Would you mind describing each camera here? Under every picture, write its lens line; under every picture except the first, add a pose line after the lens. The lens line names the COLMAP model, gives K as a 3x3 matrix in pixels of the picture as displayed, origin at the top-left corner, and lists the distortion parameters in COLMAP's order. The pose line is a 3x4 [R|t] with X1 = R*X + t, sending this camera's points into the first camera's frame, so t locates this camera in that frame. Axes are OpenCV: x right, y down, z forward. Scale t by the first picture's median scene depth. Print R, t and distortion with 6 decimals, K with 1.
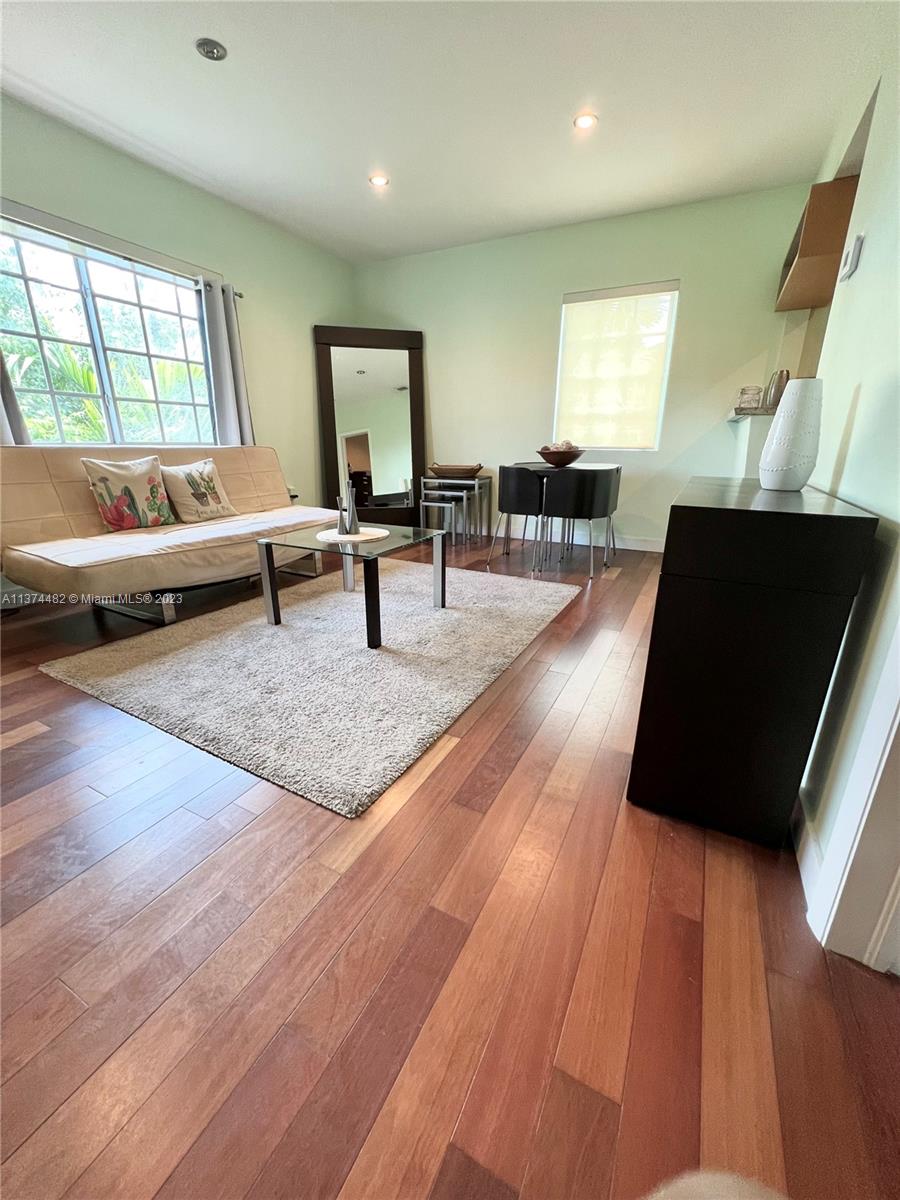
lens RADIAL K [[479.9, 0, 449.3], [0, 479.9, 601.9], [0, 0, 1]] dist [-0.001780, 0.000487]
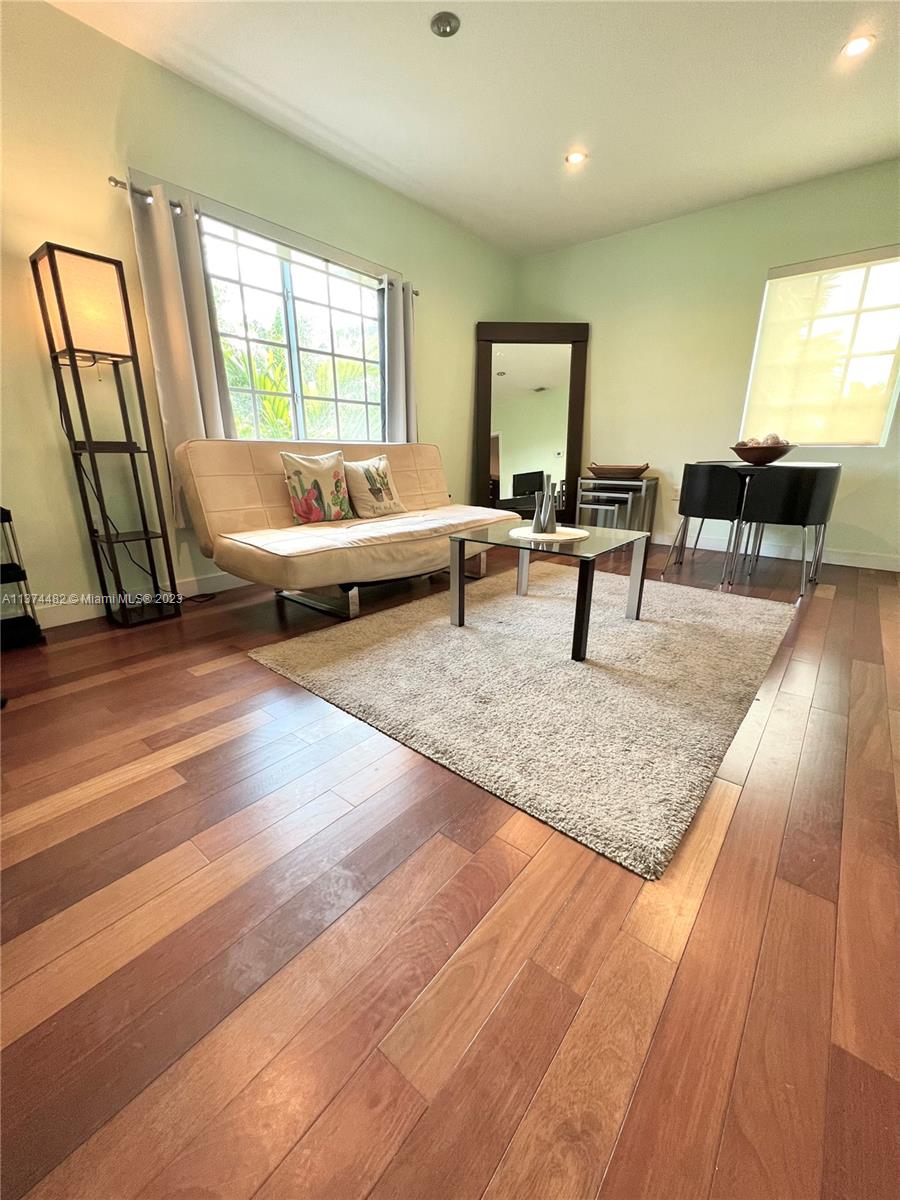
lens RADIAL K [[479.9, 0, 448.3], [0, 479.9, 601.7], [0, 0, 1]] dist [-0.001780, 0.000487]
pose [[0.978129, 0.058443, -0.199622, -0.161645], [-0.061284, 0.998088, -0.008081, 0.006621], [0.198768, 0.020138, 0.979840, 0.057784]]
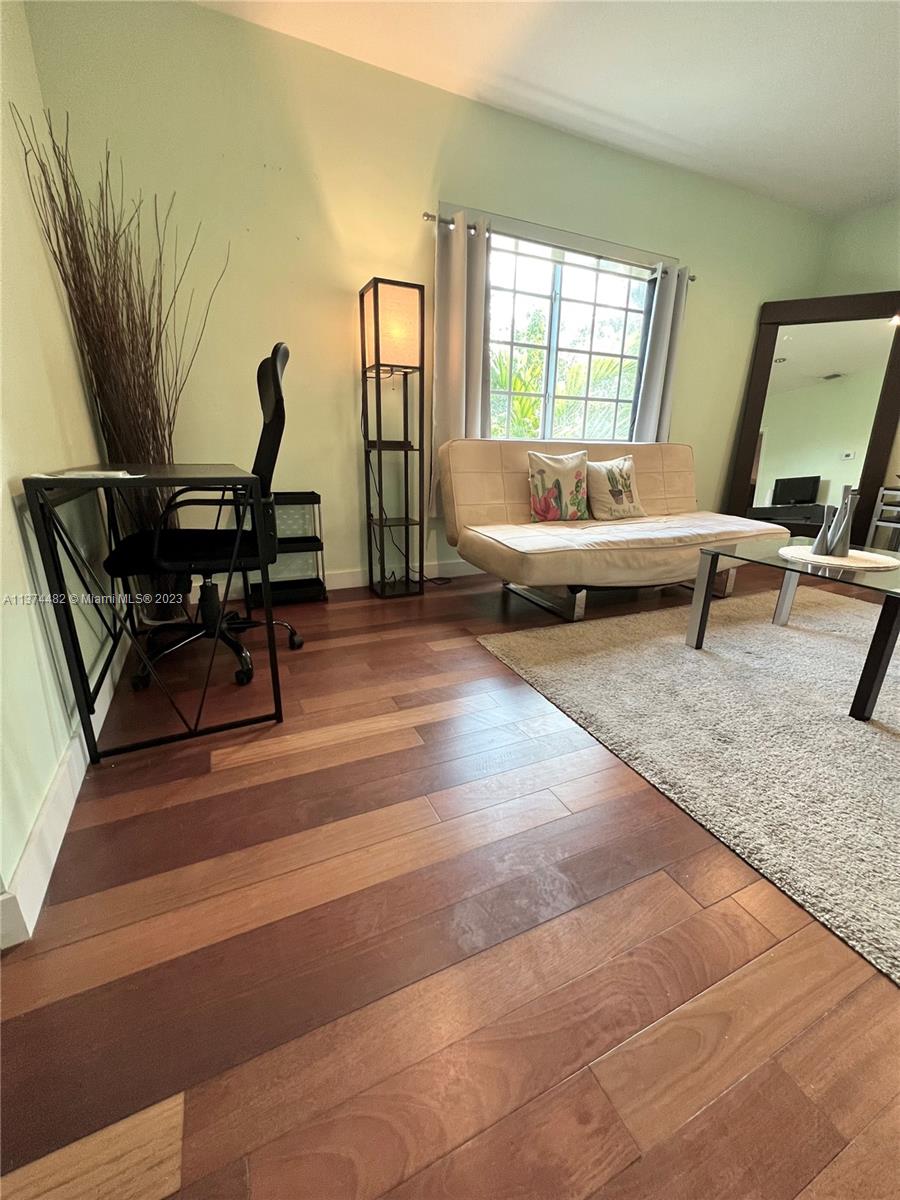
lens RADIAL K [[479.9, 0, 447.9], [0, 479.9, 601.2], [0, 0, 1]] dist [-0.001780, 0.000487]
pose [[0.792593, 0.192600, -0.578535, -0.191909], [-0.198460, 0.978626, 0.053903, 0.005294], [0.576550, 0.072093, 0.813875, 0.041018]]
